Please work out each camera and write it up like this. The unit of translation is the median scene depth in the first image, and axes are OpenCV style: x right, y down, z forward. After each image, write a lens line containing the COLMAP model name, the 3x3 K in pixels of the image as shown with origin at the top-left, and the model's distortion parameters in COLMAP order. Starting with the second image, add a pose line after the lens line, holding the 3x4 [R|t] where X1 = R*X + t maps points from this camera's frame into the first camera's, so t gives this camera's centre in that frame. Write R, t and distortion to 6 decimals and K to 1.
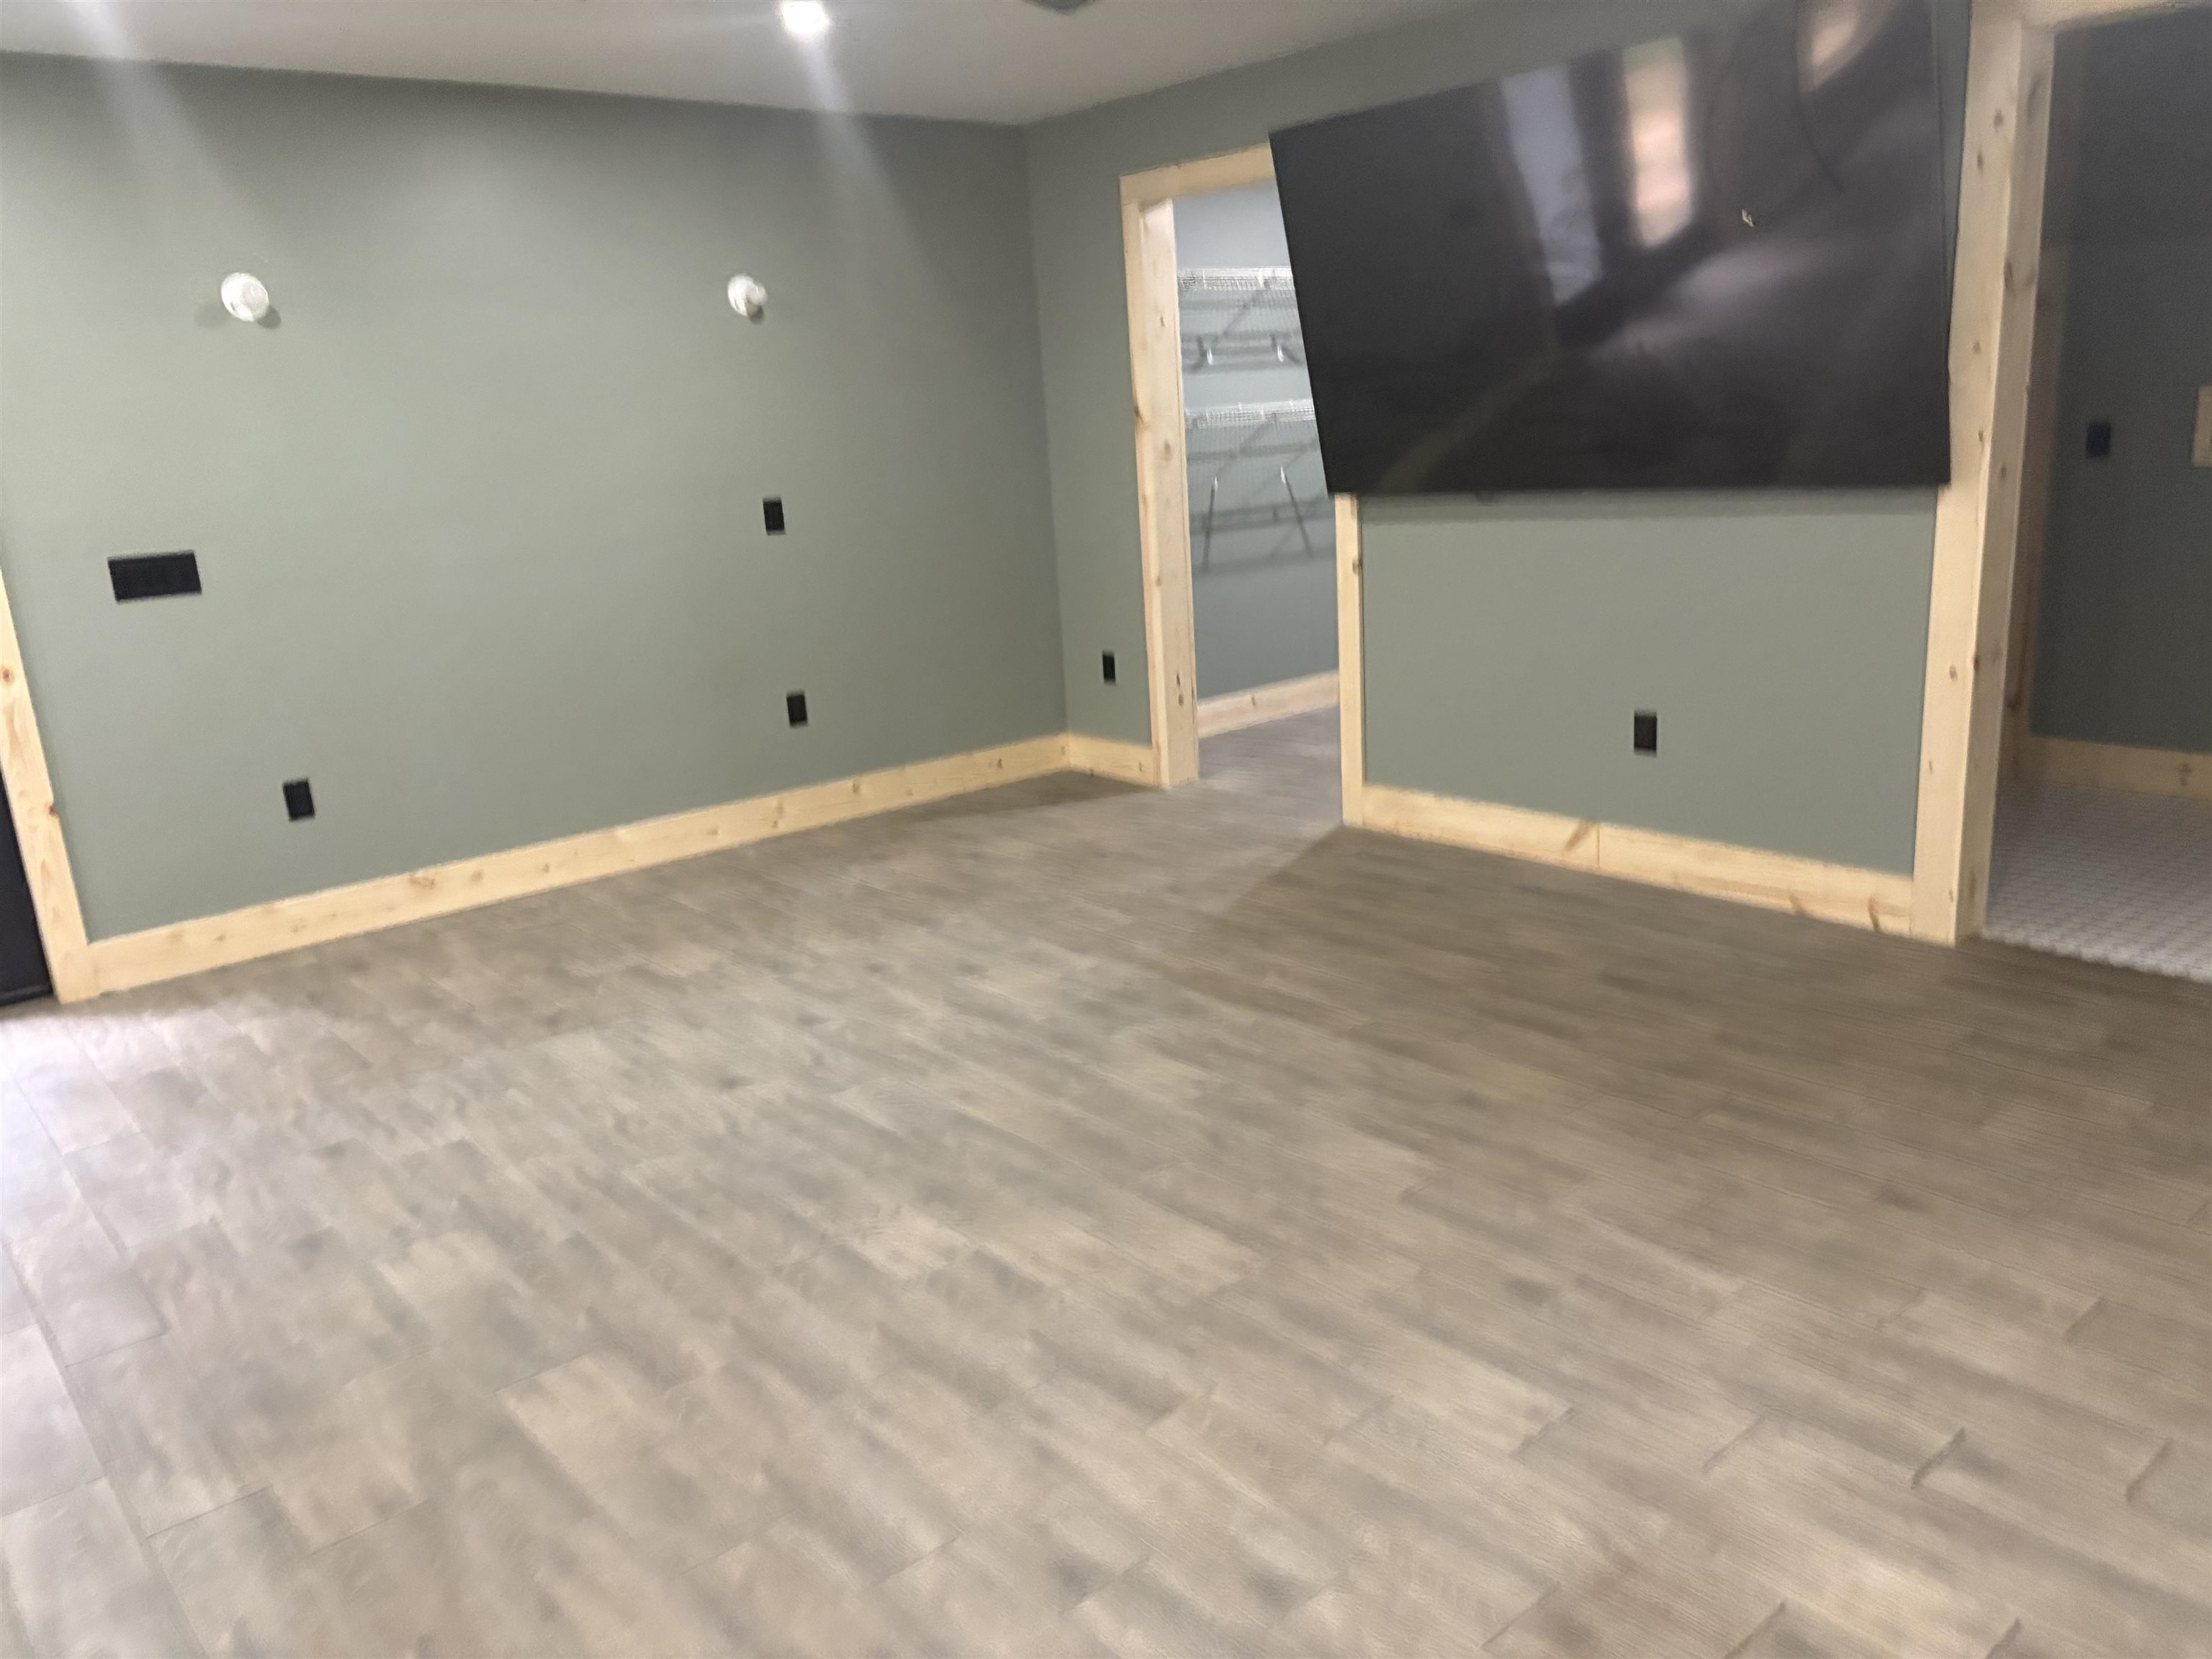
lens RADIAL K [[1687.1, 0, 1106.0], [0, 1687.1, 829.5], [0, 0, 1]] dist [0.072455, -0.211606]
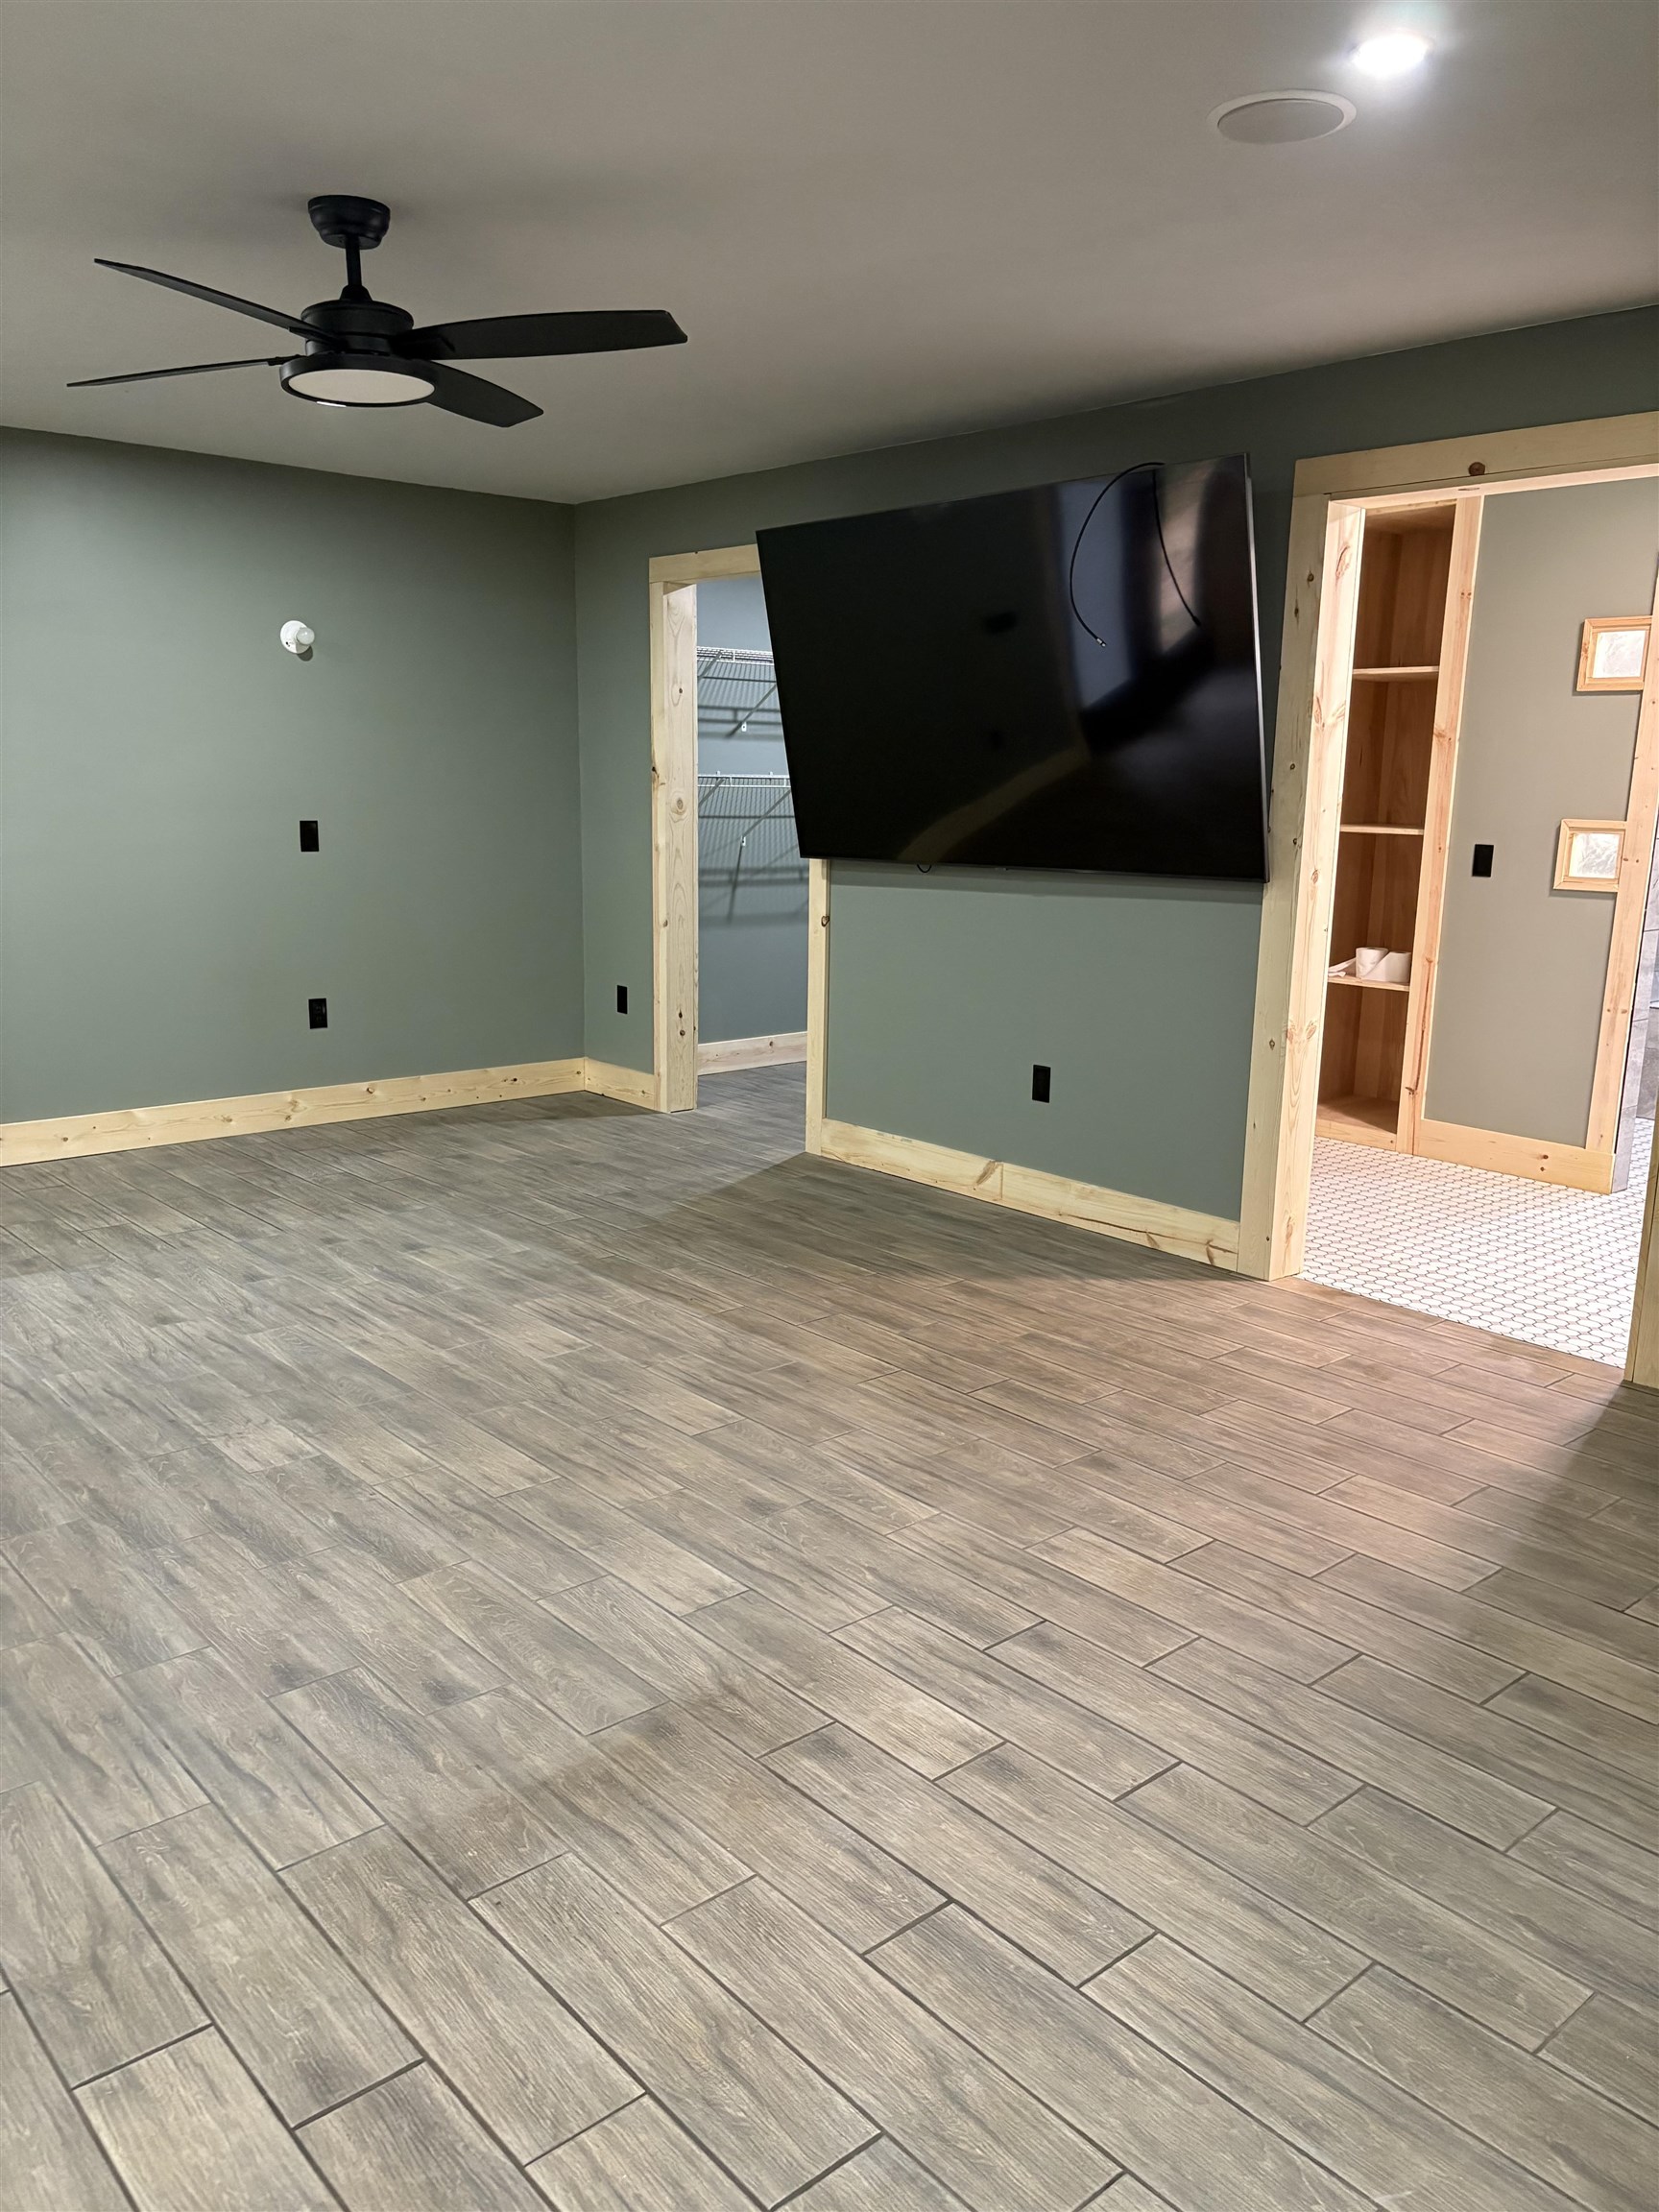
lens RADIAL K [[1649.9, 0, 785.3], [0, 1649.9, 1134.1], [0, 0, 1]] dist [-0.000453, -0.001811]
pose [[0.996831, 0.070266, 0.037300, 0.135401], [-0.069178, 0.997162, -0.029700, 0.027279], [-0.039281, 0.027025, 0.998863, -0.118112]]
